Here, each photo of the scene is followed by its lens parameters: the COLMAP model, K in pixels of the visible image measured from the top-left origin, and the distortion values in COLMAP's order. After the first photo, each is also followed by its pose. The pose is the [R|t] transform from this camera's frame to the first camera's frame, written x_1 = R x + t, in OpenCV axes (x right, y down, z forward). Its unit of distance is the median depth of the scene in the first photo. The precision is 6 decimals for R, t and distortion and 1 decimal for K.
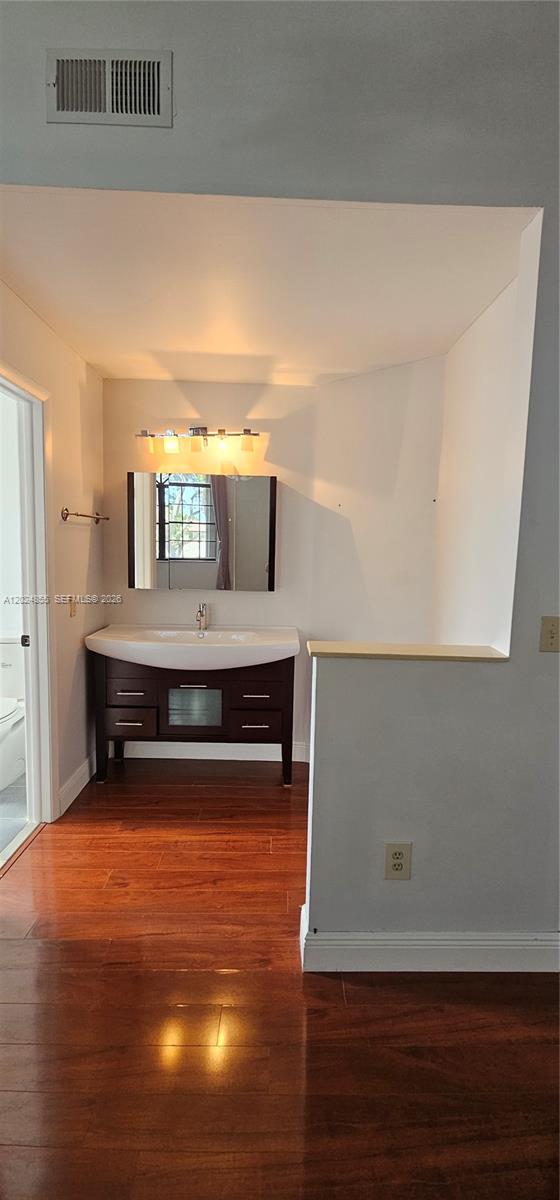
lens RADIAL K [[510.8, 0, 280.0], [0, 510.8, 600.0], [0, 0, 1]] dist [0.015216, 0.000117]
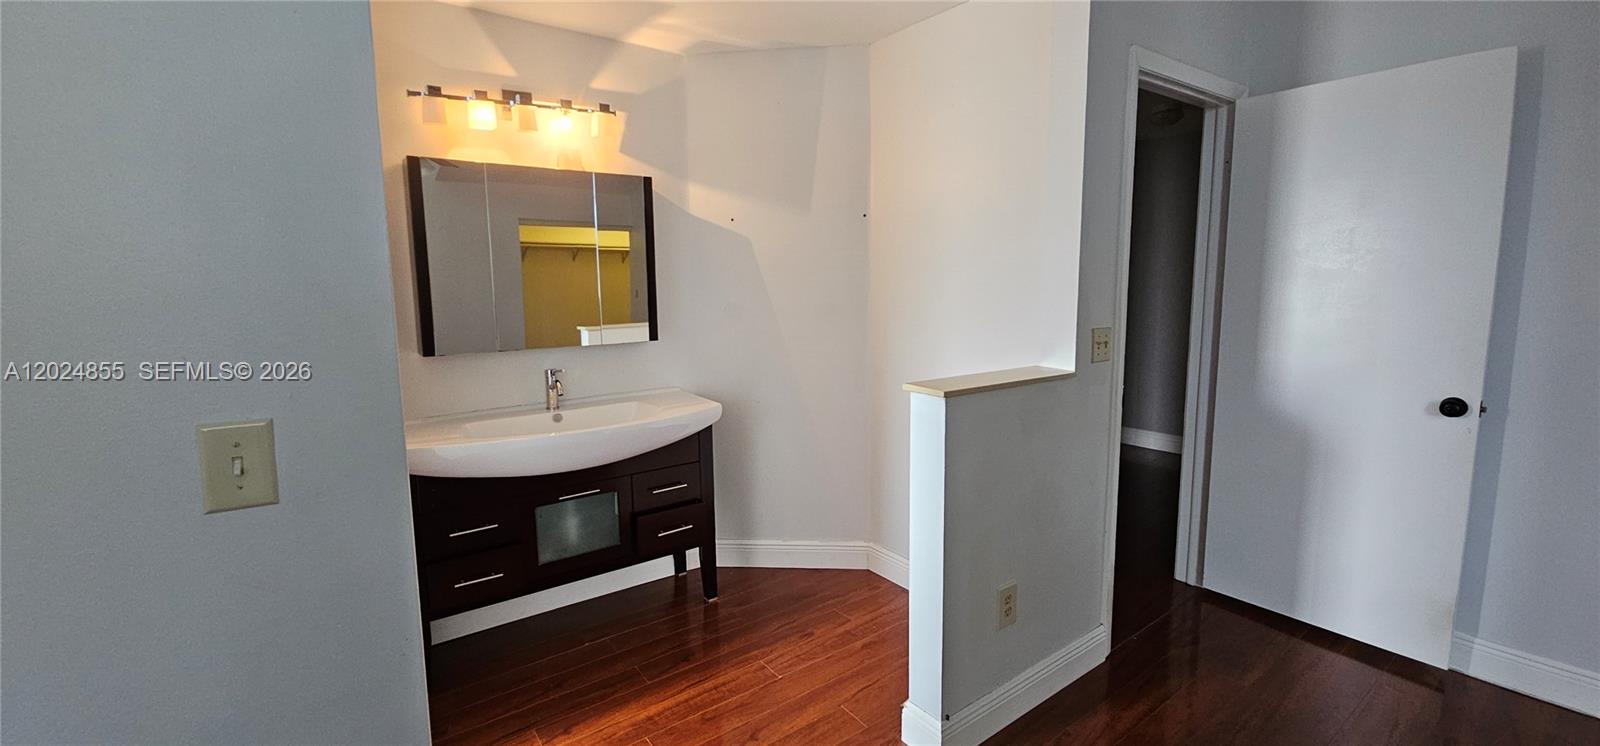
lens RADIAL K [[681.1, 0, 802.1], [0, 681.1, 366.3], [0, 0, 1]] dist [0.015216, 0.000117]
pose [[0.801930, -0.107552, 0.587657, -0.428632], [0.095440, 0.994092, 0.051698, -0.011528], [-0.589745, 0.014628, 0.807457, 0.124692]]
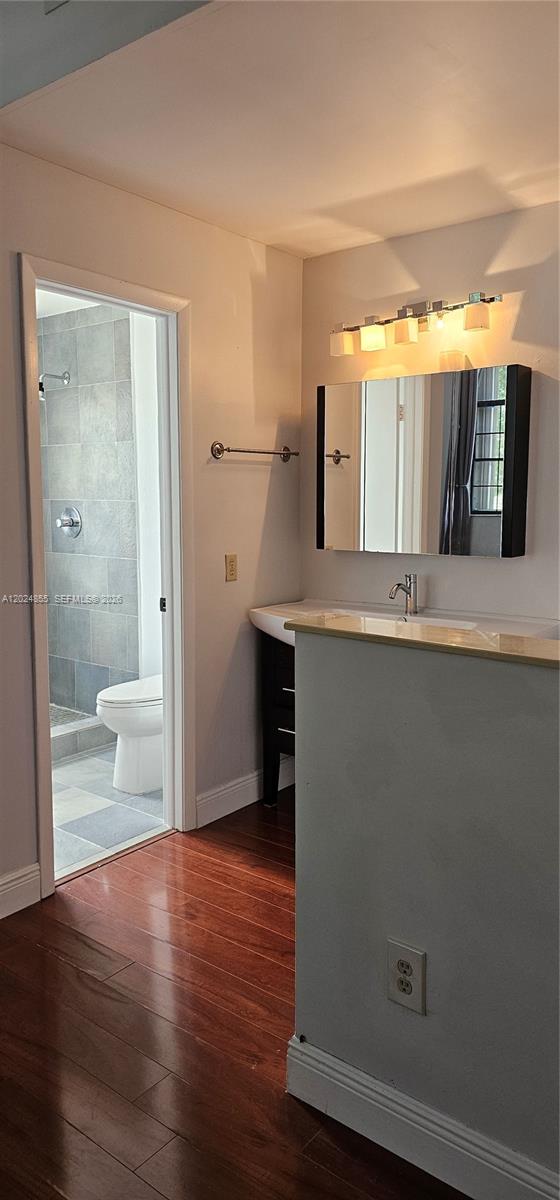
lens RADIAL K [[826.6, 0, 248.1], [0, 826.6, 596.1], [0, 0, 1]] dist [0.055843, -0.001647]
pose [[0.756783, 0.055201, -0.651331, 0.413533], [-0.049040, 0.998414, 0.027637, 0.017150], [0.651823, 0.011026, 0.758291, 0.058920]]
